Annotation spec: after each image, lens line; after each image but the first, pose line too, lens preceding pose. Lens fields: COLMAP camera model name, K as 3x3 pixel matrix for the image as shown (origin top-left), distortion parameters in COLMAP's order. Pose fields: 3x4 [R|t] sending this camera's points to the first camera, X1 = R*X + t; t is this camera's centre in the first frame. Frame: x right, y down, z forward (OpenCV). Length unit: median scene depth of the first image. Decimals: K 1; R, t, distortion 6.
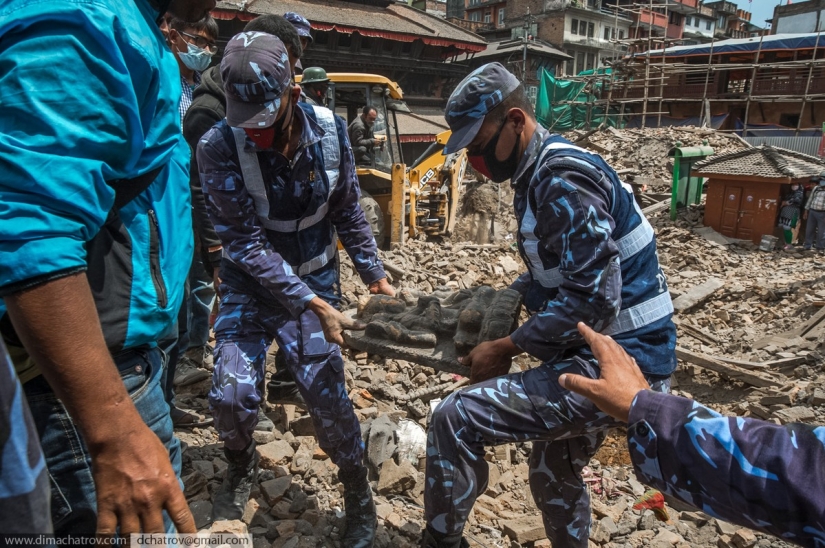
lens RADIAL K [[427.0, 0, 414.1], [0, 427.0, 261.6], [0, 0, 1]] dist [0.000244, -0.016545]
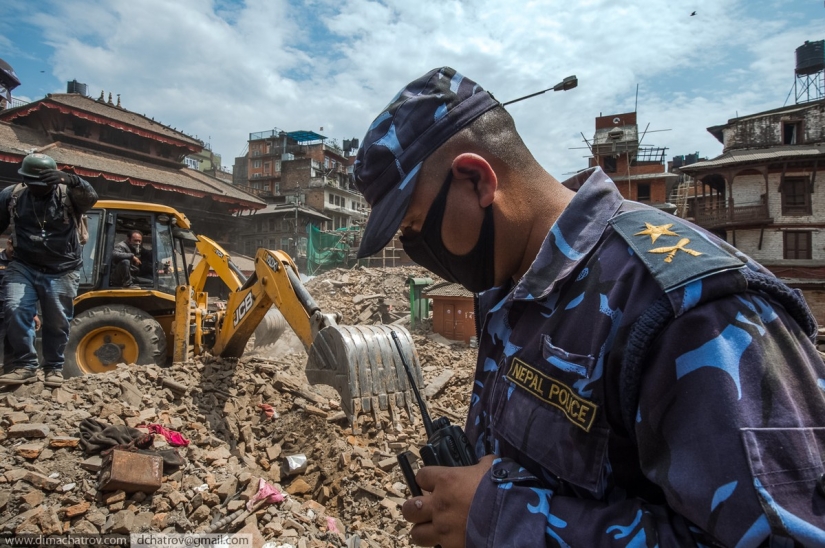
lens RADIAL K [[427.0, 0, 414.1], [0, 427.0, 261.6], [0, 0, 1]] dist [0.000244, -0.016545]
pose [[0.890630, 0.018481, 0.454353, -0.012105], [0.082199, 0.976170, -0.200835, -0.035682], [-0.447237, 0.216217, 0.867888, -0.226319]]
